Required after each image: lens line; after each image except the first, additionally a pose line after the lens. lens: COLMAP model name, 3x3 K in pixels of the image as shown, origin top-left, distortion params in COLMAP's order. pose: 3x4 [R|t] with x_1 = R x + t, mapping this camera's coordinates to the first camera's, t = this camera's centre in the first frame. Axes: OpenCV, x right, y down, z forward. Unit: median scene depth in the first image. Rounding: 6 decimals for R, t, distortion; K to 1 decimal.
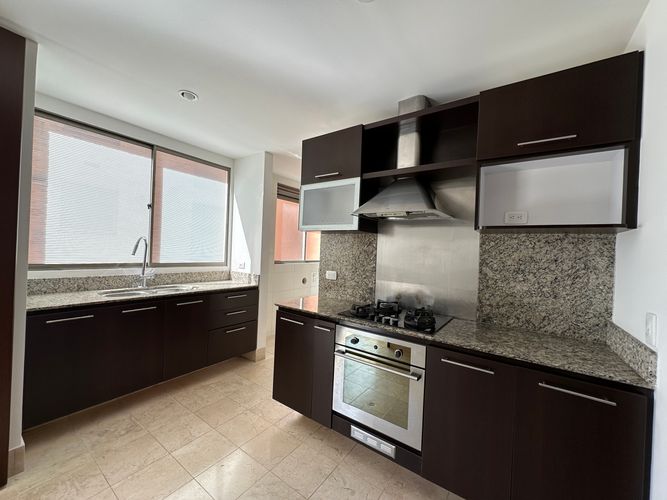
lens RADIAL K [[265.5, 0, 335.1], [0, 265.5, 250.7], [0, 0, 1]] dist [-0.001898, -0.000048]
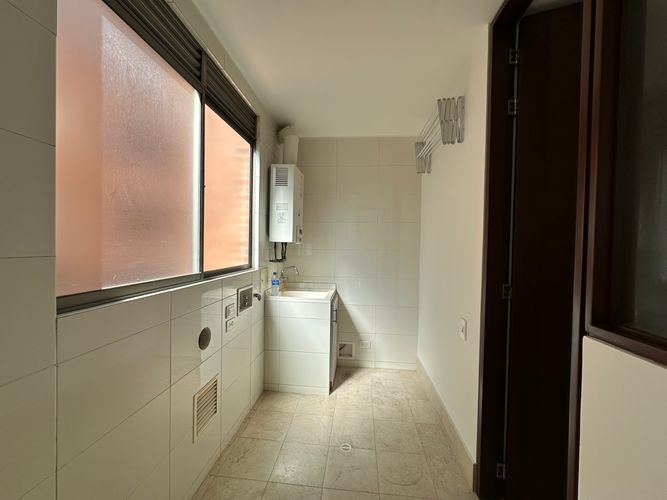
lens RADIAL K [[265.5, 0, 334.7], [0, 265.5, 250.4], [0, 0, 1]] dist [-0.001898, -0.000048]
pose [[0.870927, -0.035136, 0.490154, -0.302997], [0.021256, 0.999201, 0.033859, 0.008421], [-0.490952, -0.019070, 0.870978, 1.522418]]
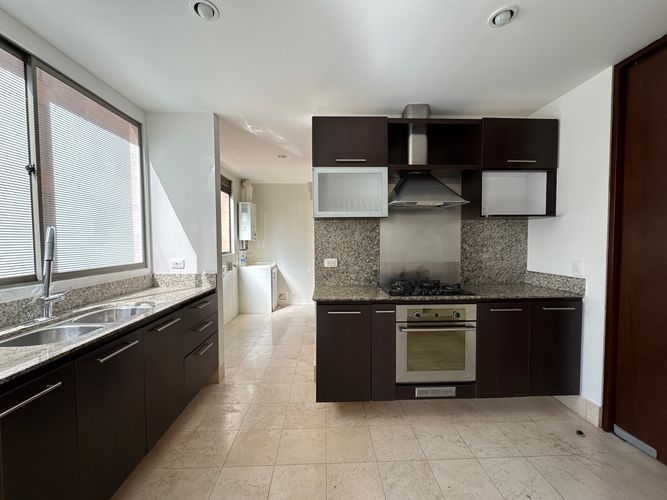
lens RADIAL K [[265.5, 0, 335.1], [0, 265.5, 250.0], [0, 0, 1]] dist [-0.001898, -0.000048]
pose [[0.796526, -0.068997, 0.600655, -0.730861], [0.040876, 0.997339, 0.060358, -0.017123], [-0.603221, -0.023524, 0.797227, 0.261573]]
